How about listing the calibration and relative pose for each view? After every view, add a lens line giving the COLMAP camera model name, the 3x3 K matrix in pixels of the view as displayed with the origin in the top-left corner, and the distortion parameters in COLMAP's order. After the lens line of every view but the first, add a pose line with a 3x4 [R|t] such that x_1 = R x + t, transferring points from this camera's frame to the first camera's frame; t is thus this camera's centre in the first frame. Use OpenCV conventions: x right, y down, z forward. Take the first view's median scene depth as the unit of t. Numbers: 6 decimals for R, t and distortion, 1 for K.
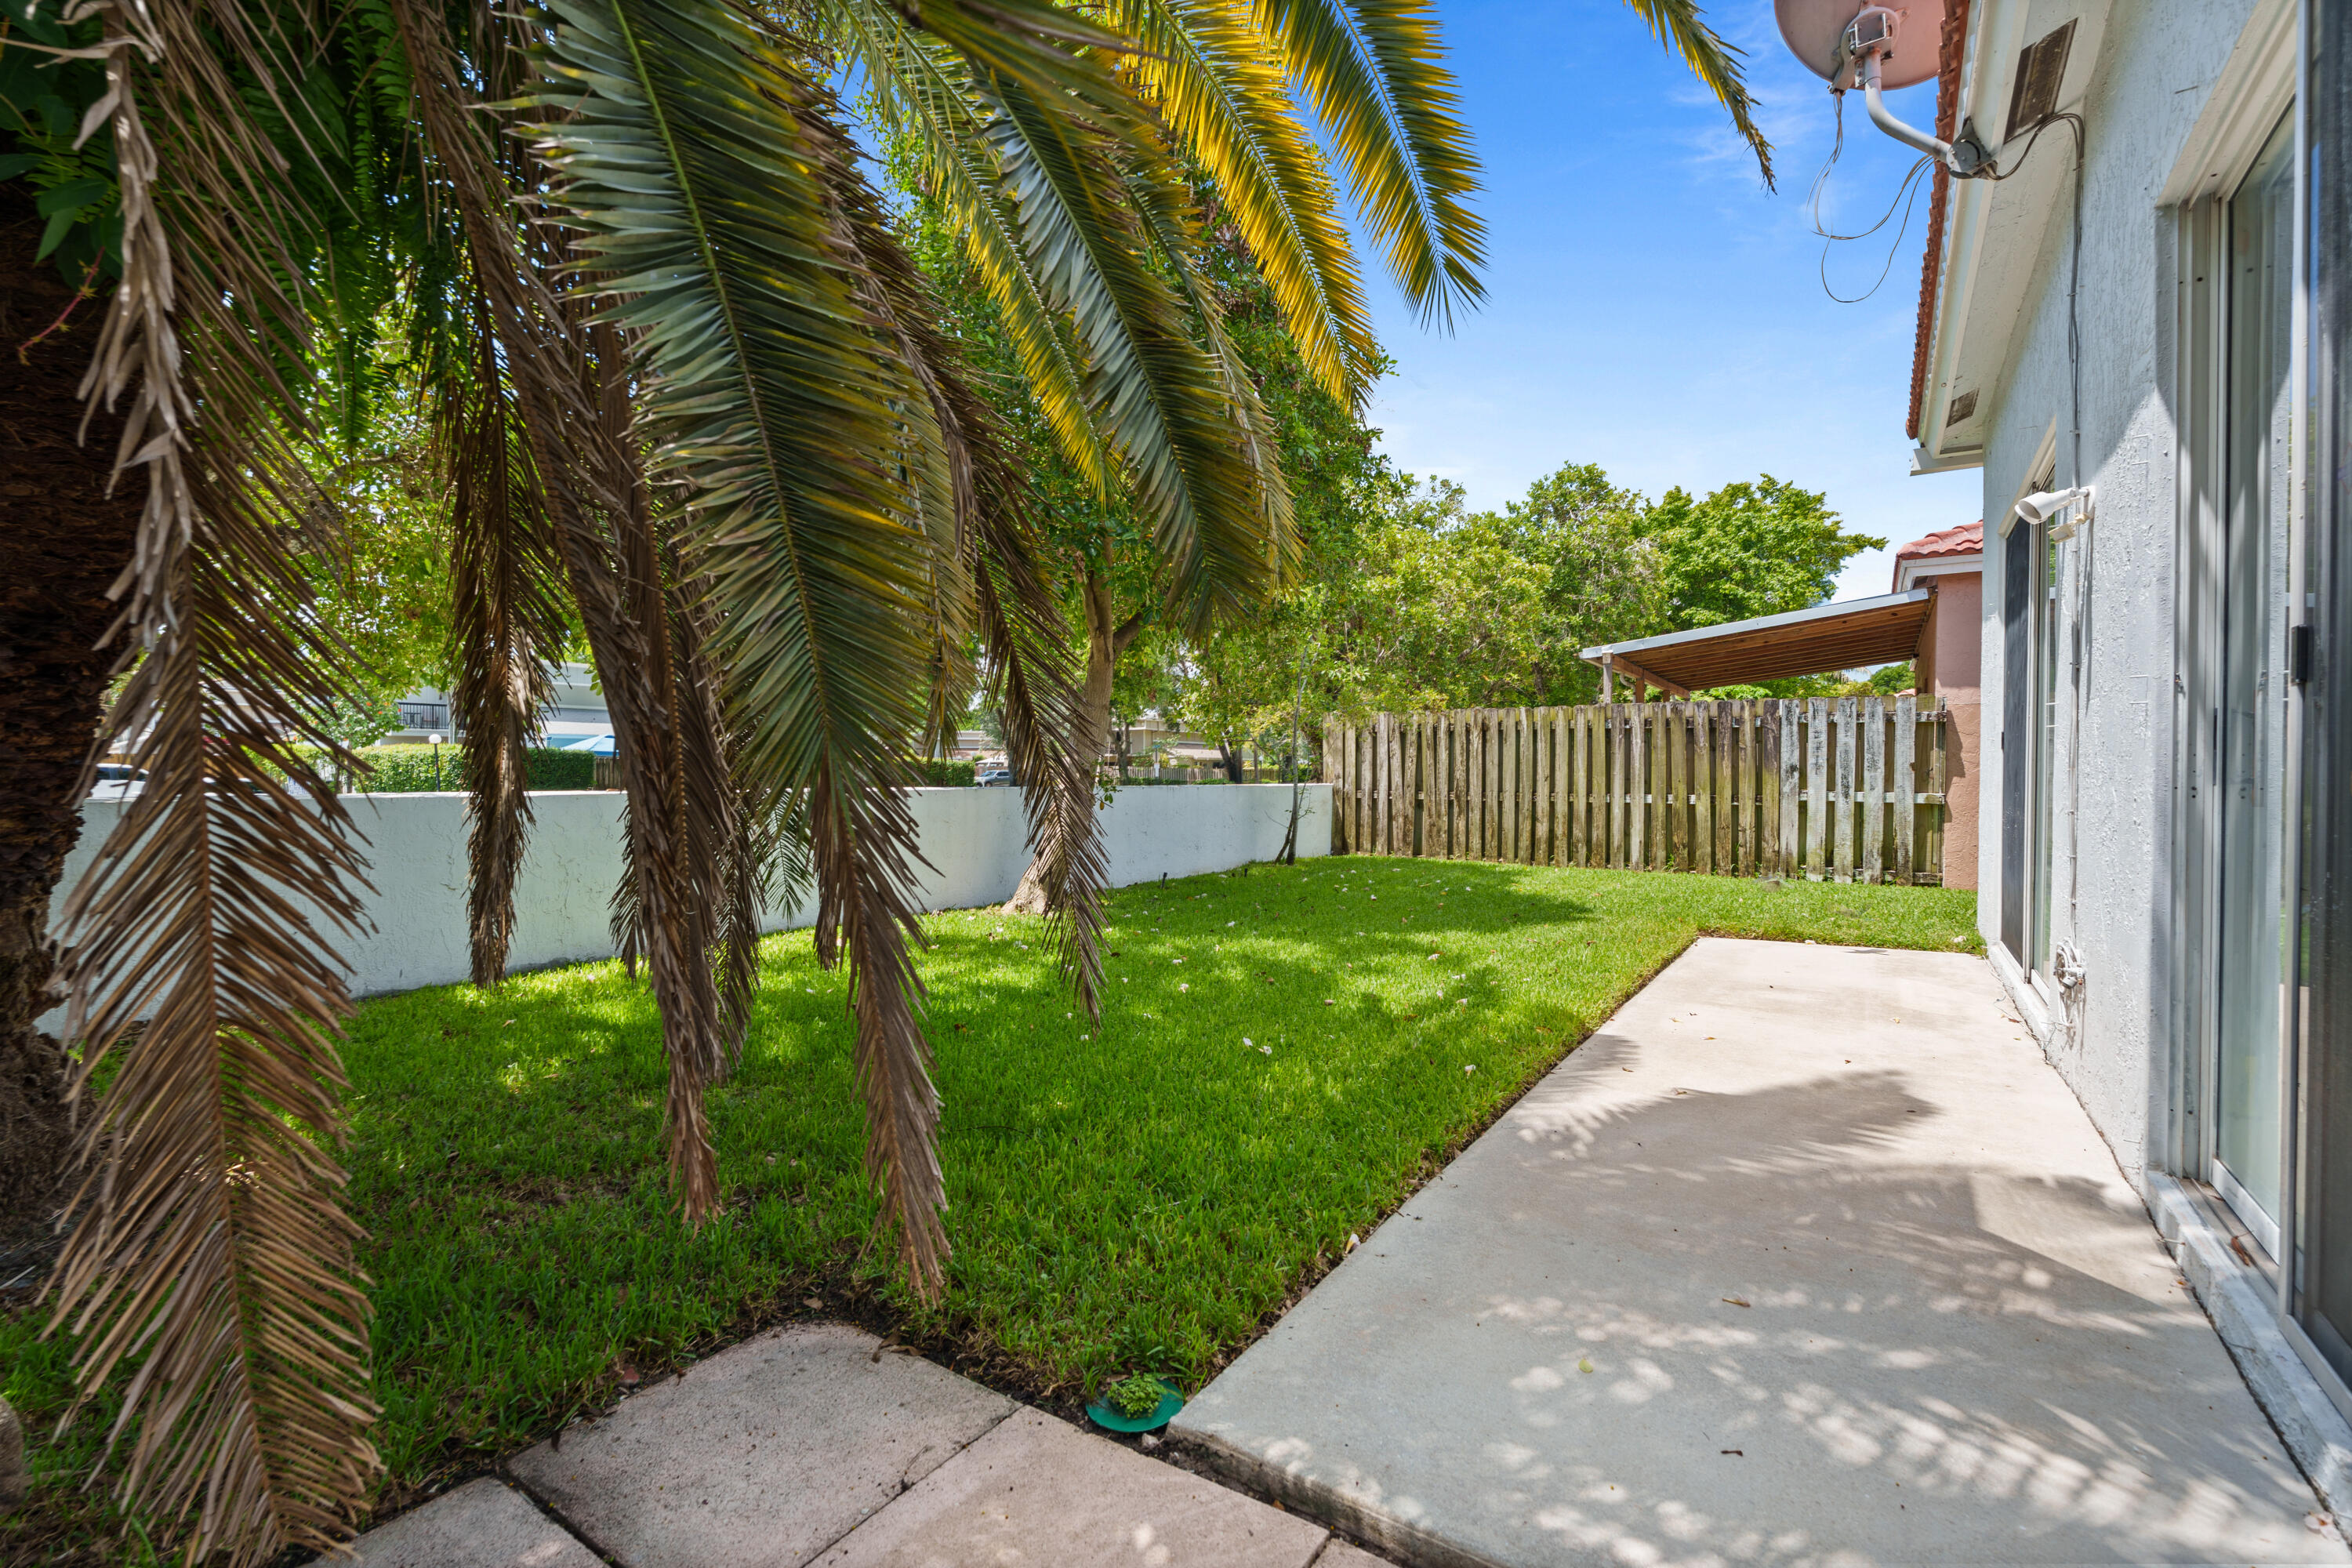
lens RADIAL K [[1032.6, 0, 1176.1], [0, 1032.6, 778.6], [0, 0, 1]] dist [-0.003784, 0.001806]
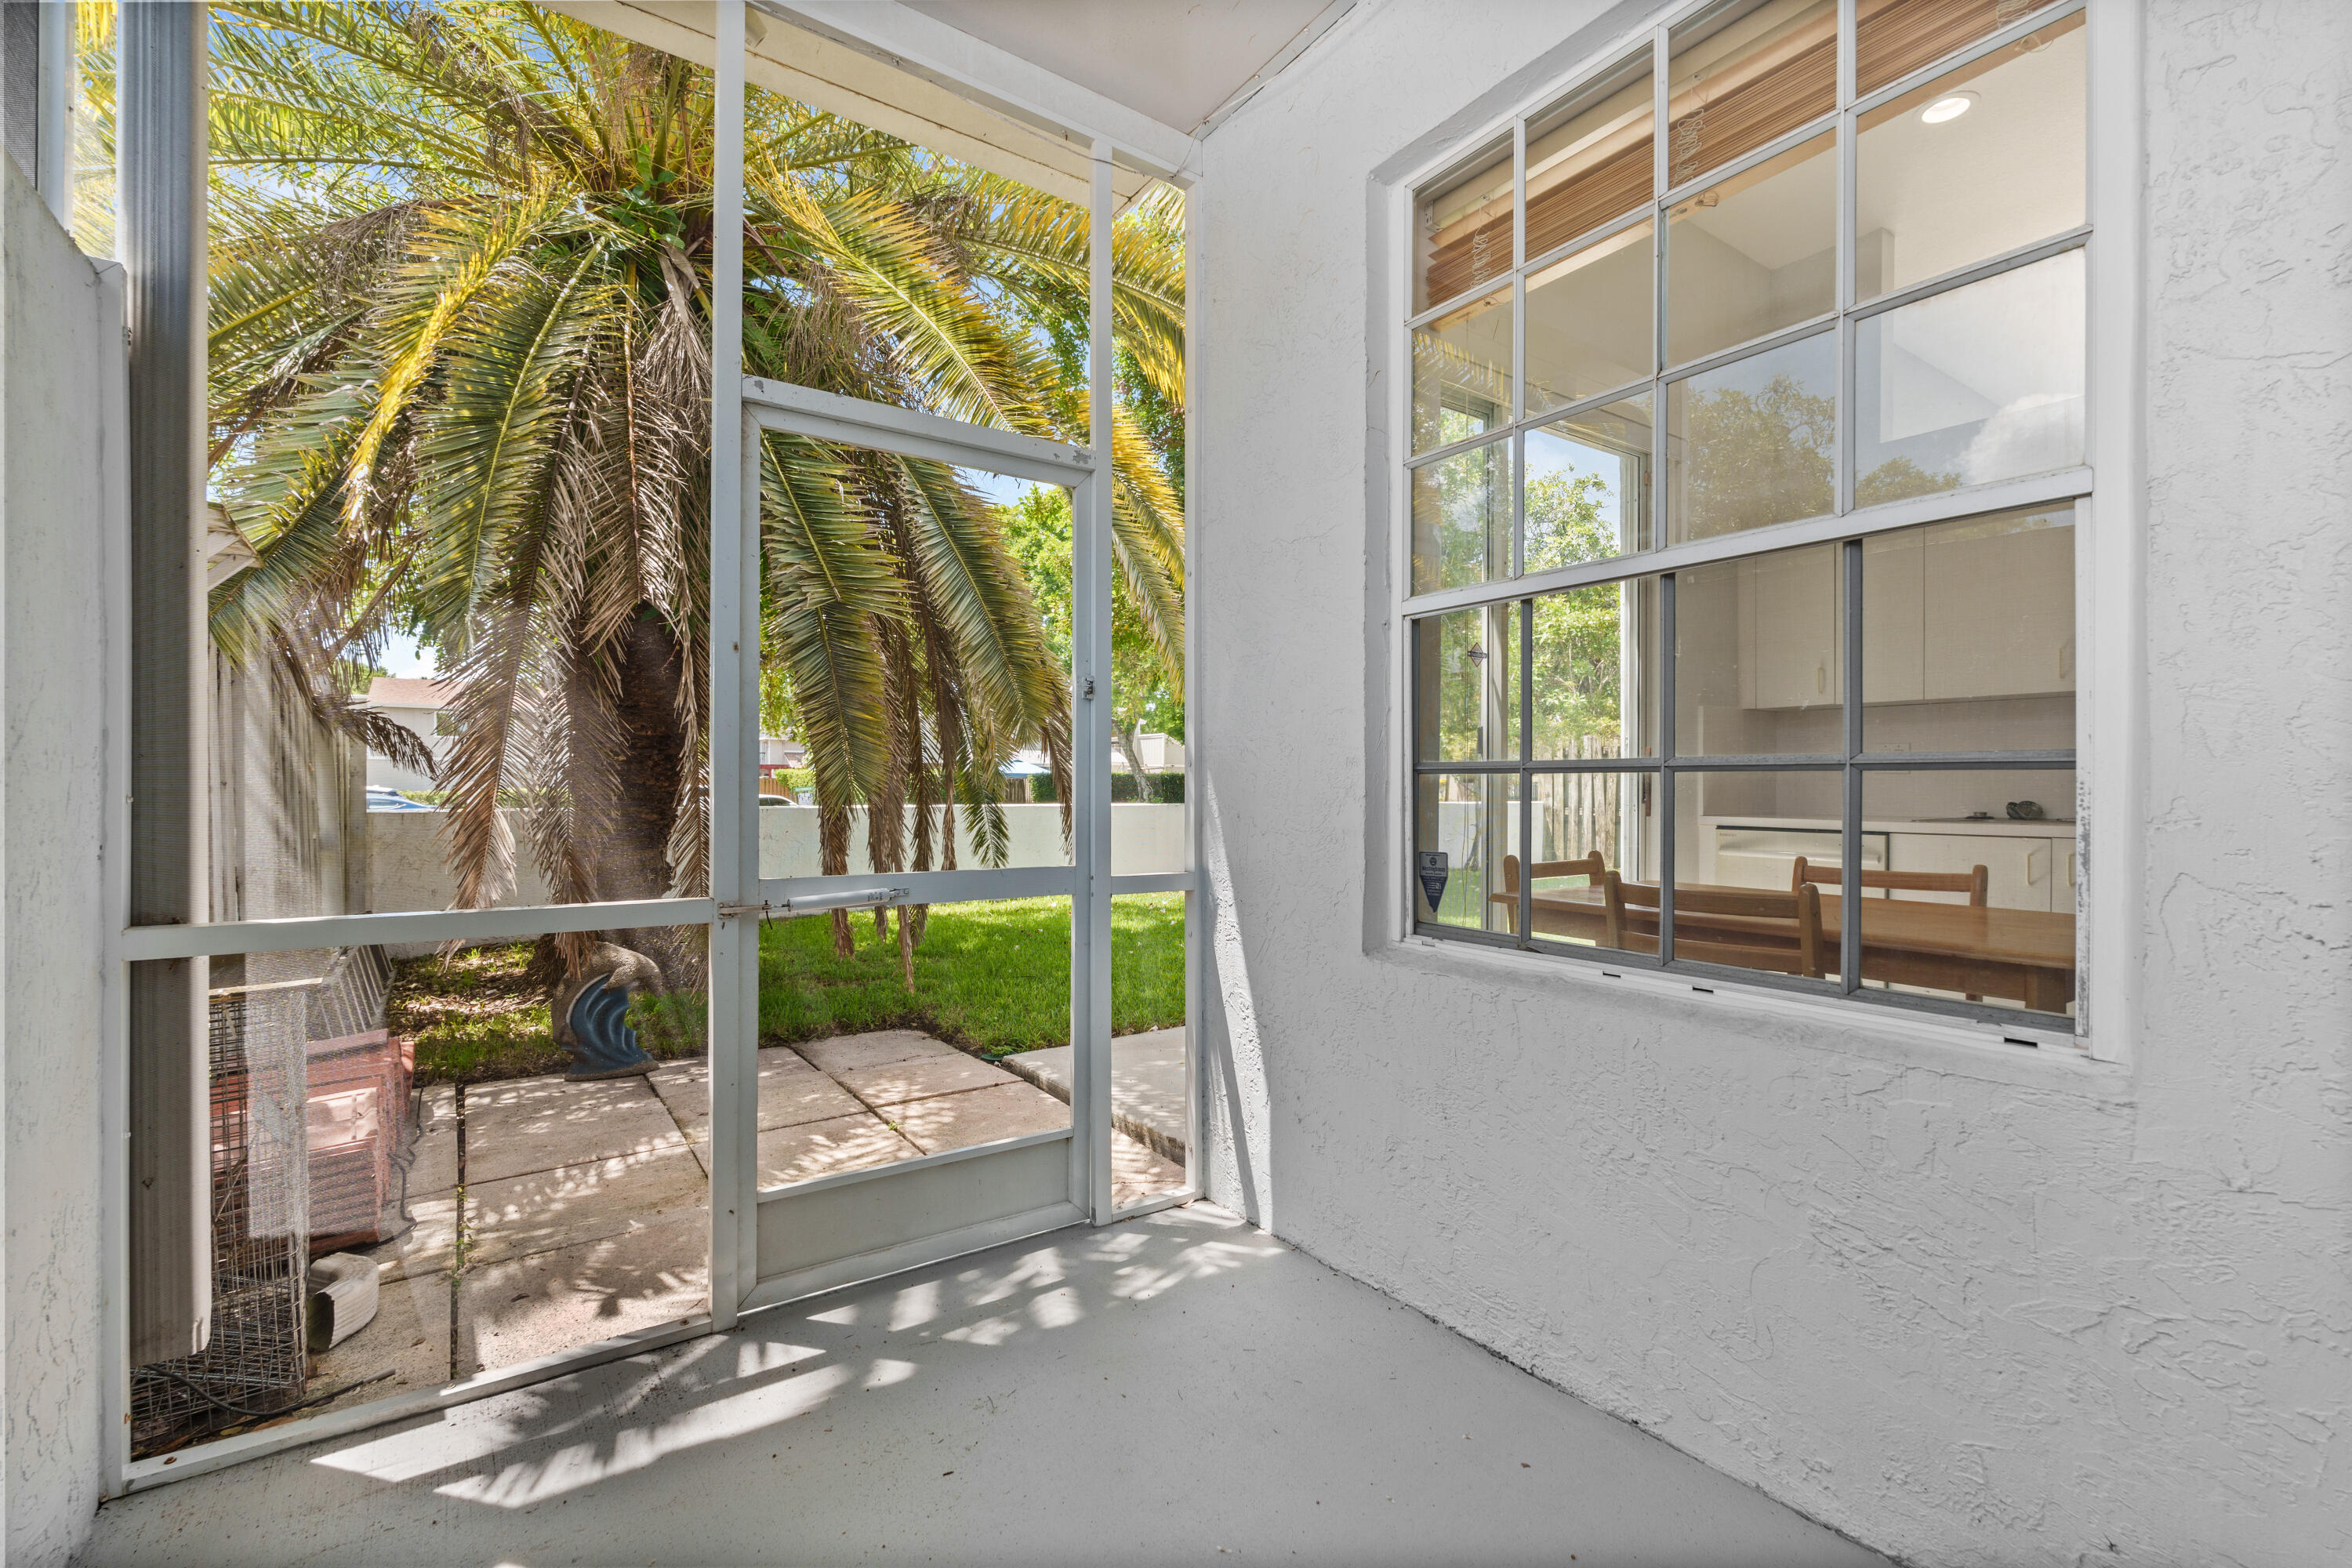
lens RADIAL K [[1032.6, 0, 1174.7], [0, 1032.6, 790.1], [0, 0, 1]] dist [-0.003784, 0.001806]
pose [[0.931641, -0.000994, -0.363379, 1.225725], [-0.000688, 0.999990, -0.004501, -0.013750], [0.363380, 0.004443, 0.931630, -1.128094]]
